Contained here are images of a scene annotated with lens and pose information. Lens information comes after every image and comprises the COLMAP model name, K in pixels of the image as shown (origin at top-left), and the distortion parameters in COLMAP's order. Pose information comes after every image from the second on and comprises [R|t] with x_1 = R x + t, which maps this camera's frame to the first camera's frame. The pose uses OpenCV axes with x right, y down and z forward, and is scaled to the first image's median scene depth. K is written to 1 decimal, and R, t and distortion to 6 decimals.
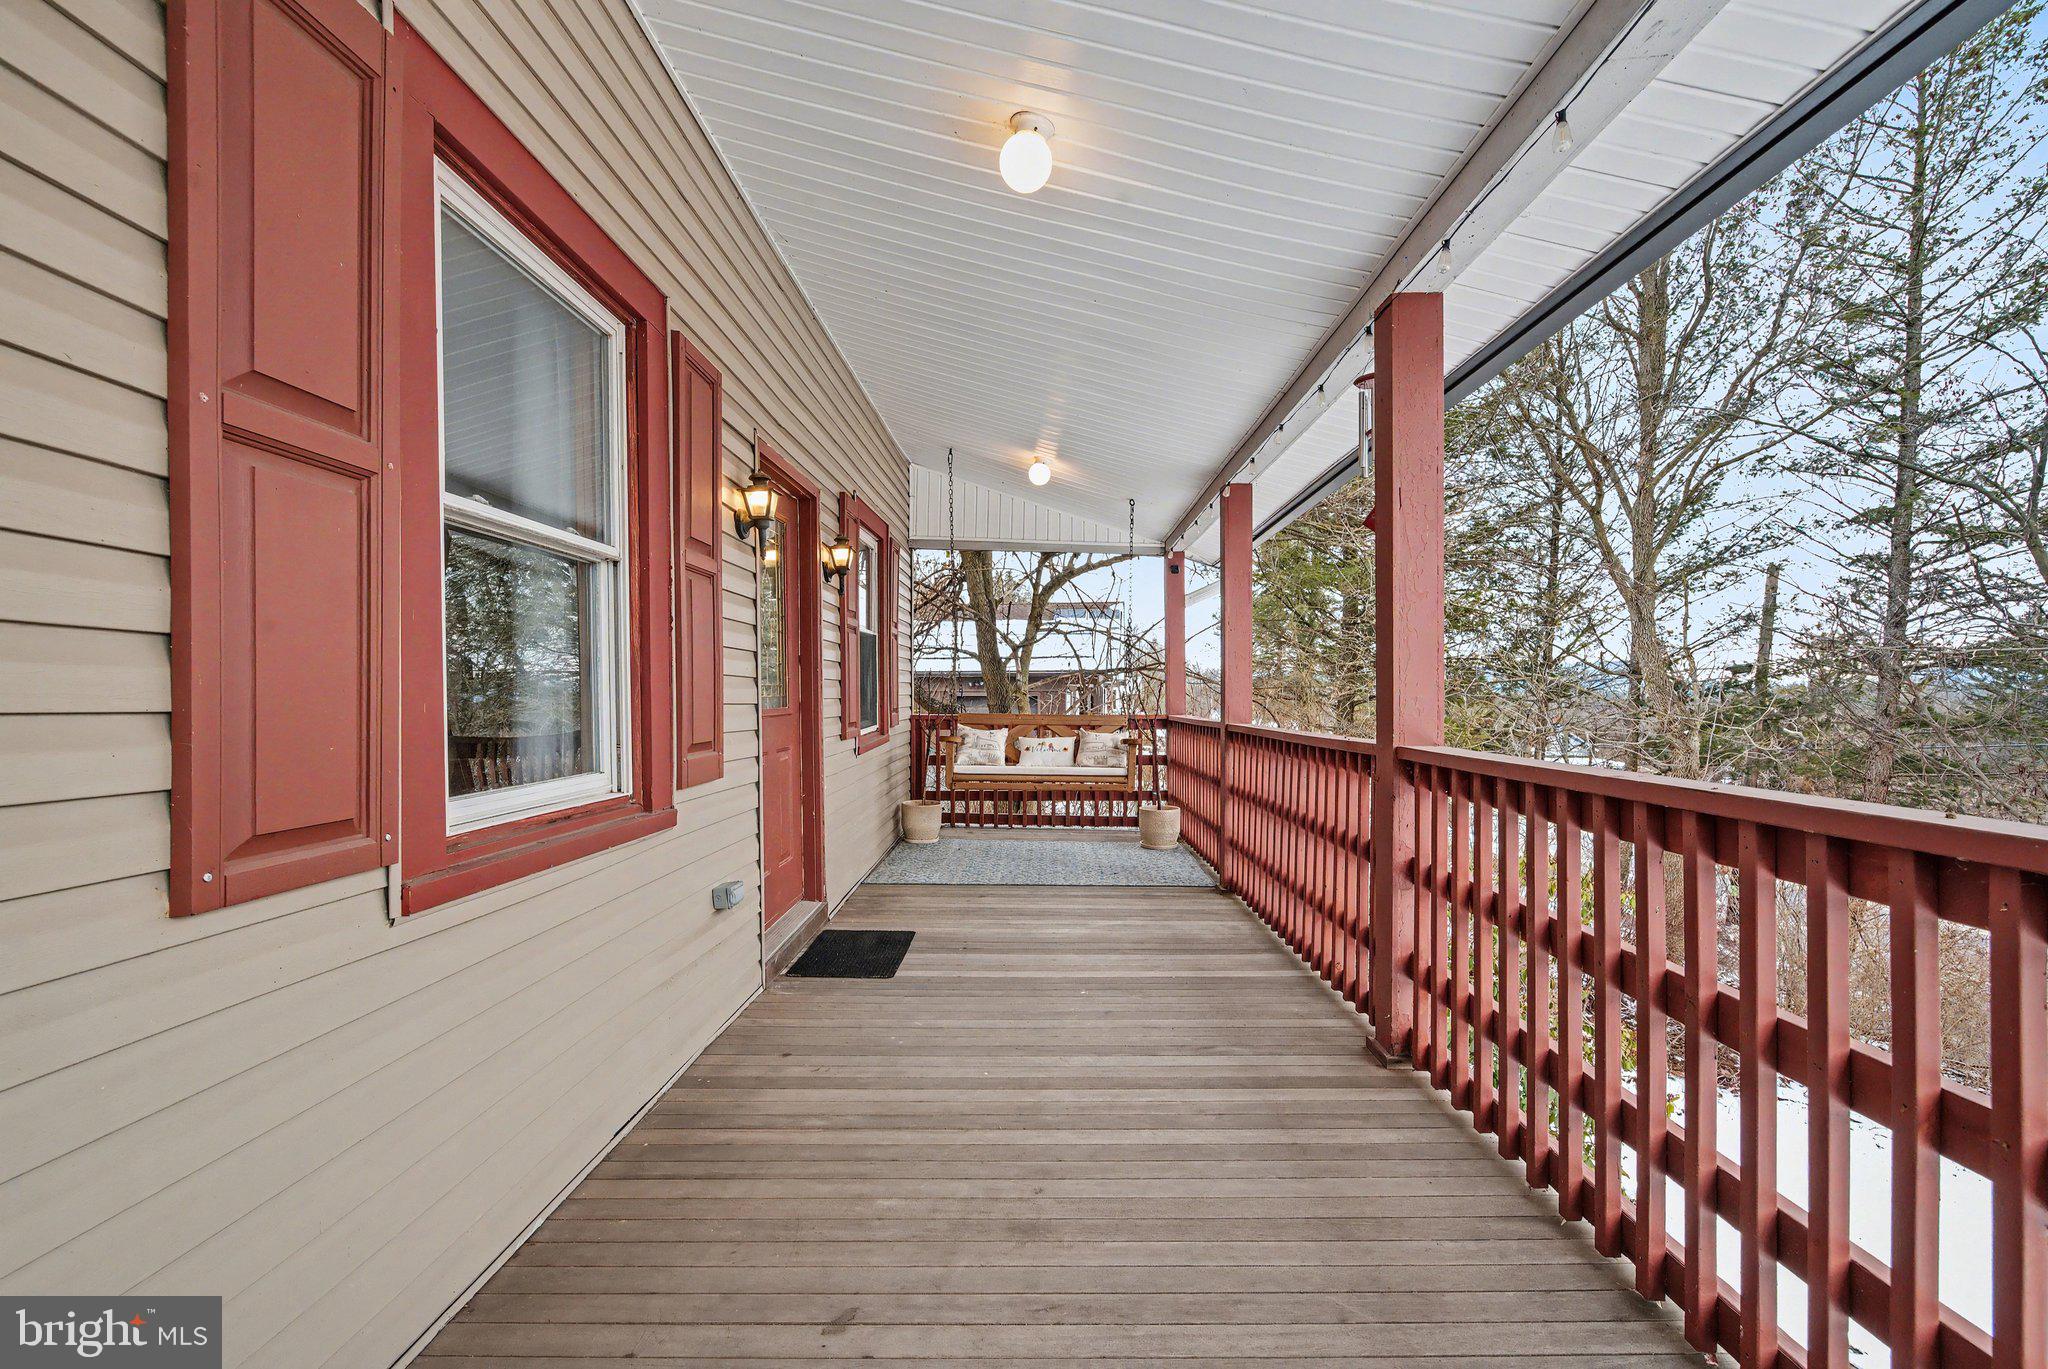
lens RADIAL K [[885.1, 0, 1021.1], [0, 885.1, 698.7], [0, 0, 1]] dist [-0.001128, -0.008737]
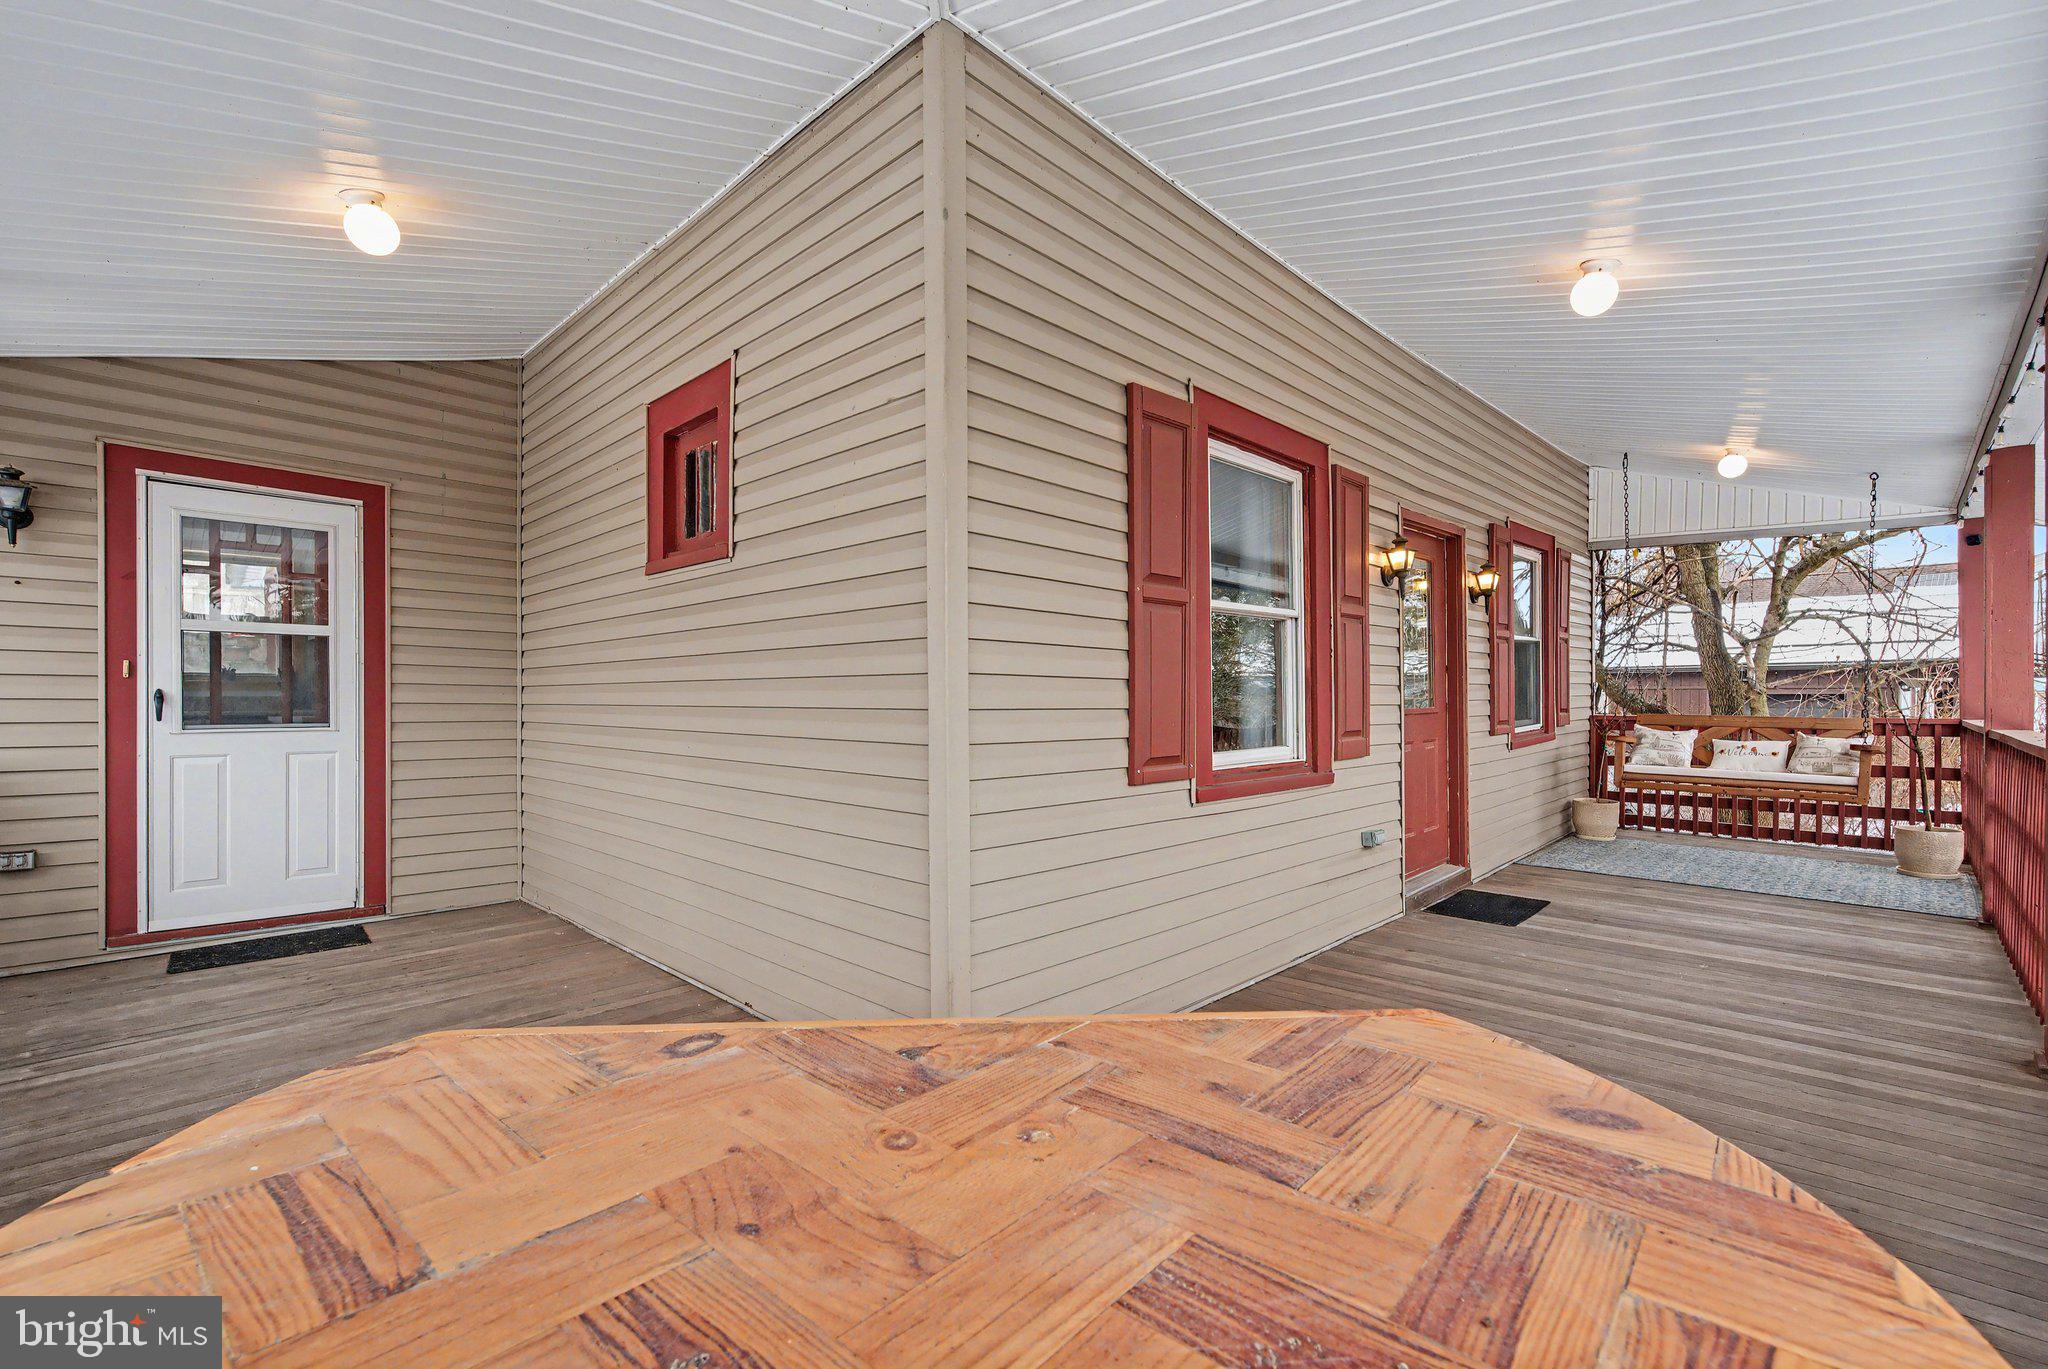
lens RADIAL K [[880.7, 0, 1025.3], [0, 880.7, 713.1], [0, 0, 1]] dist [0.036546, 0.000272]
pose [[0.731551, 0.012013, -0.681681, 0.210992], [0.000963, 0.999826, 0.018653, -0.007100], [0.681786, -0.014302, 0.731412, -0.392168]]
